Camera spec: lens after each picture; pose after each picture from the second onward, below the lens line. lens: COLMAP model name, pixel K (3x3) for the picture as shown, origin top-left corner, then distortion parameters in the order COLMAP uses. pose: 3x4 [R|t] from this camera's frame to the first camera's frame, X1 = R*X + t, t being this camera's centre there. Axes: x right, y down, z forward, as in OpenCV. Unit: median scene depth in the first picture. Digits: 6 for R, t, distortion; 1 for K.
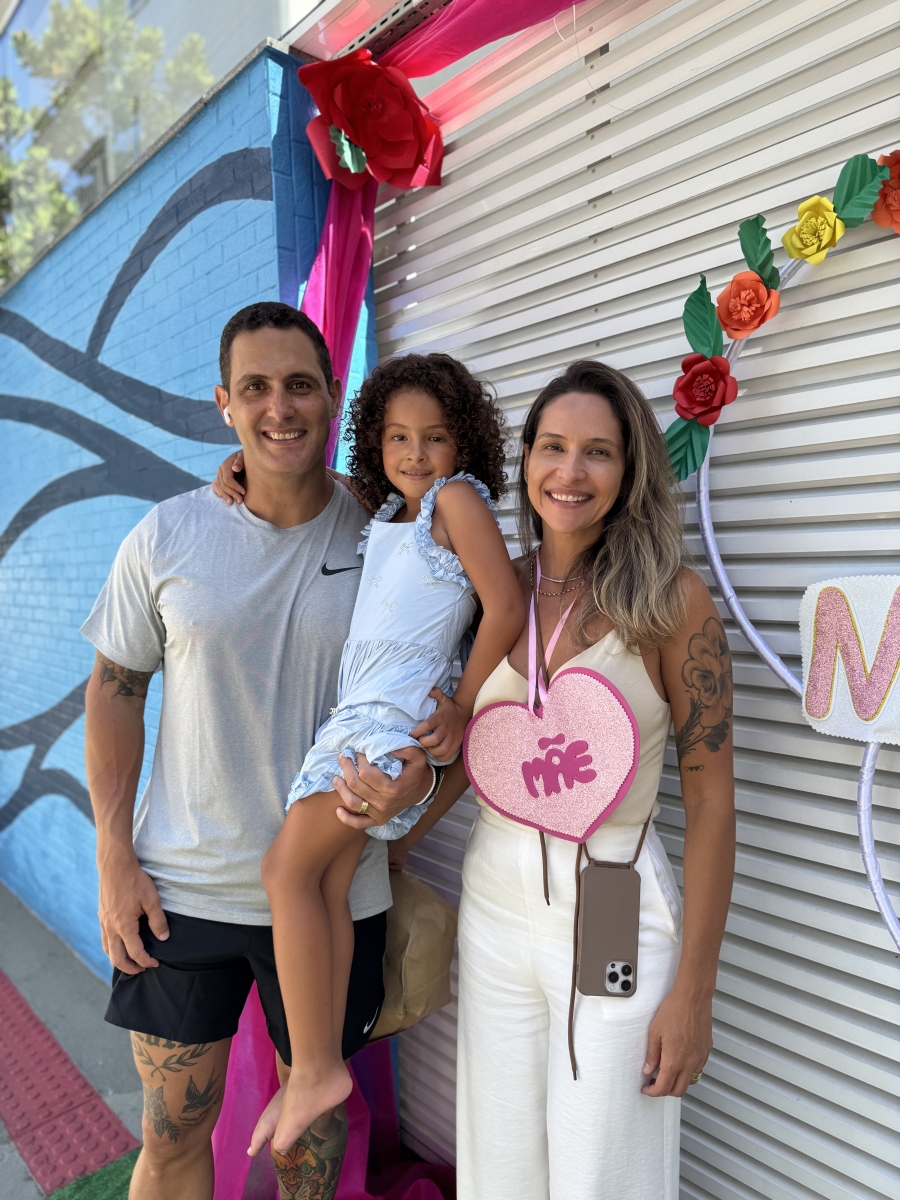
lens RADIAL K [[852.9, 0, 463.4], [0, 852.9, 611.3], [0, 0, 1]] dist [0.010112, -0.001128]
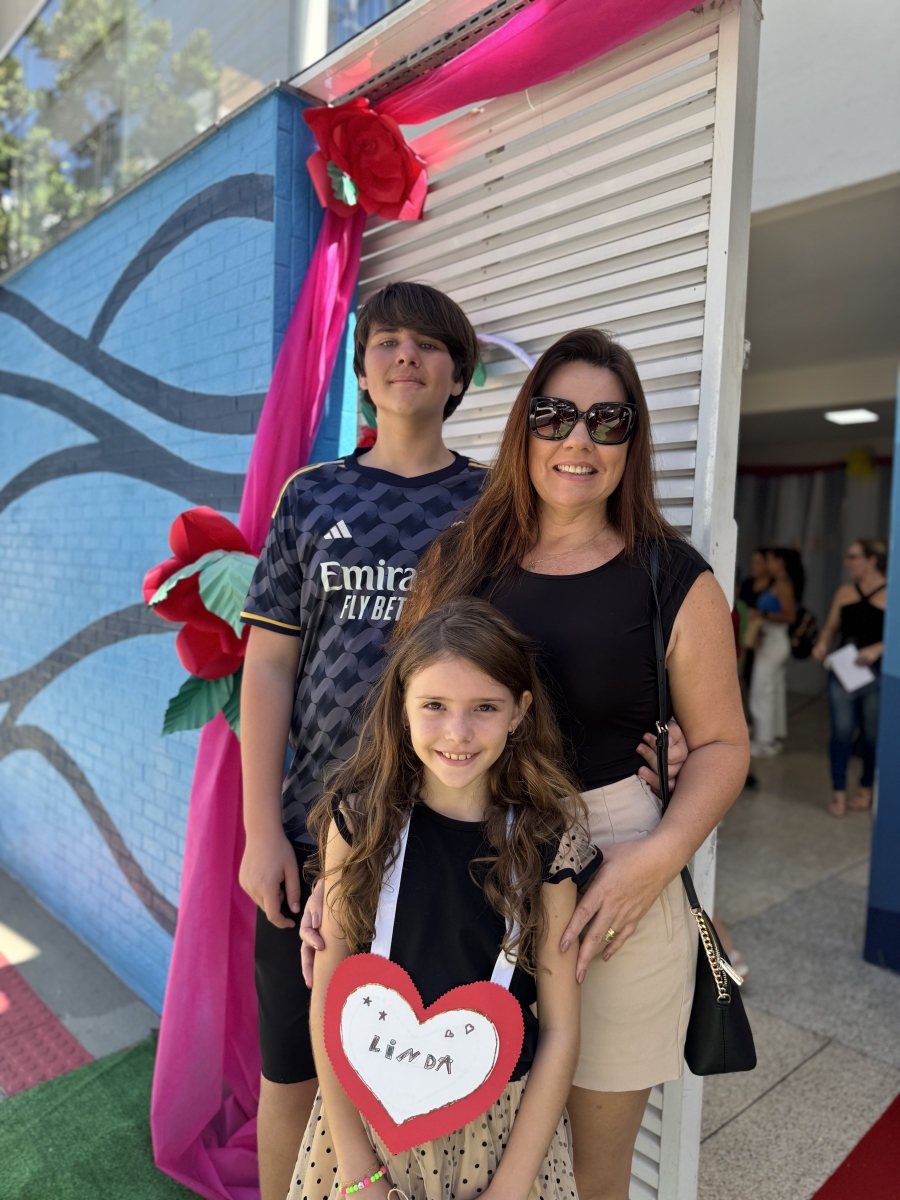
lens RADIAL K [[854.0, 0, 452.9], [0, 854.0, 618.2], [0, 0, 1]] dist [0.038440, -0.048734]
pose [[0.997401, 0.067453, 0.025324, 0.016135], [-0.067440, 0.997722, -0.001344, 0.021941], [-0.025357, -0.000367, 0.999678, -0.109264]]
